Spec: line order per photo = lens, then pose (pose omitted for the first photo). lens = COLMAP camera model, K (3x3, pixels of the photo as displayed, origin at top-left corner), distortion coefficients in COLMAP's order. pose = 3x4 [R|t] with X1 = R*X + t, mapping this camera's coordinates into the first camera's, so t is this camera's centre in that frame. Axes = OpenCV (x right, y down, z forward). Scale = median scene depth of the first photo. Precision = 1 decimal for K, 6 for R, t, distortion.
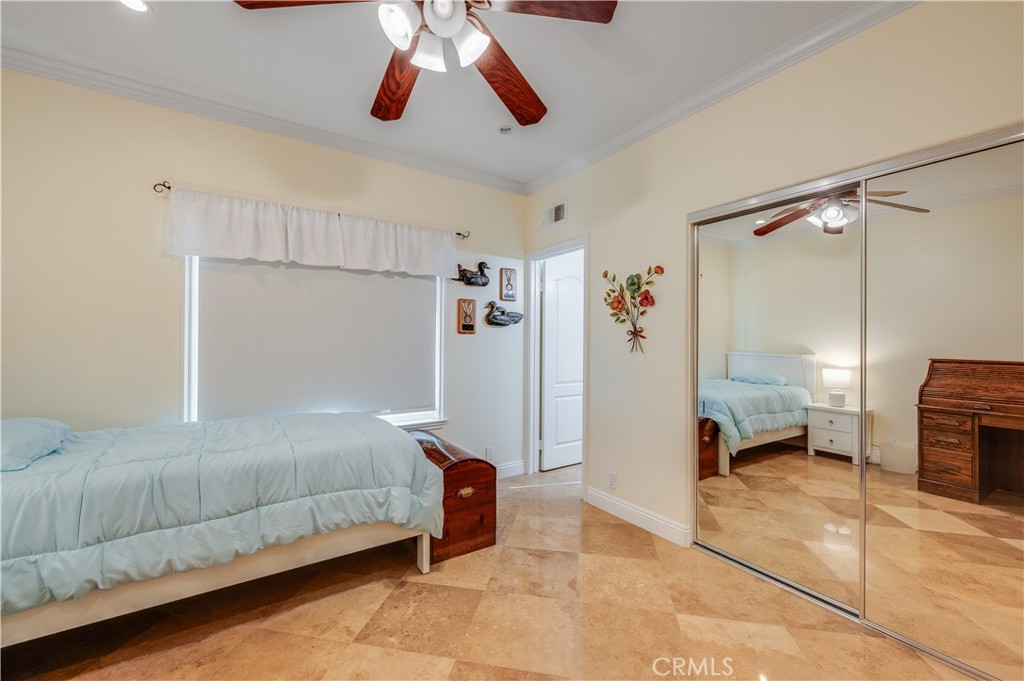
lens RADIAL K [[407.9, 0, 512.6], [0, 407.9, 338.9], [0, 0, 1]] dist [-0.000277, 0.000159]
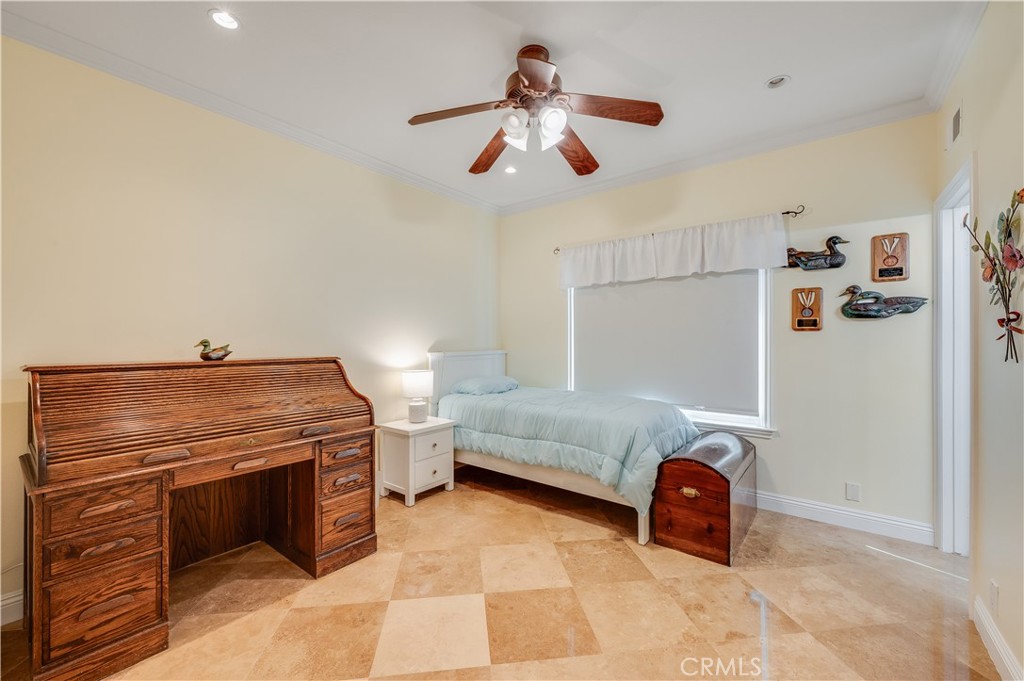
lens RADIAL K [[410.9, 0, 514.1], [0, 410.9, 337.5], [0, 0, 1]] dist [0.002282, 0.000491]
pose [[0.317128, -0.007556, -0.948353, 0.630211], [0.008663, 0.999950, -0.005070, -0.000356], [0.948343, -0.006607, 0.317177, 0.248809]]
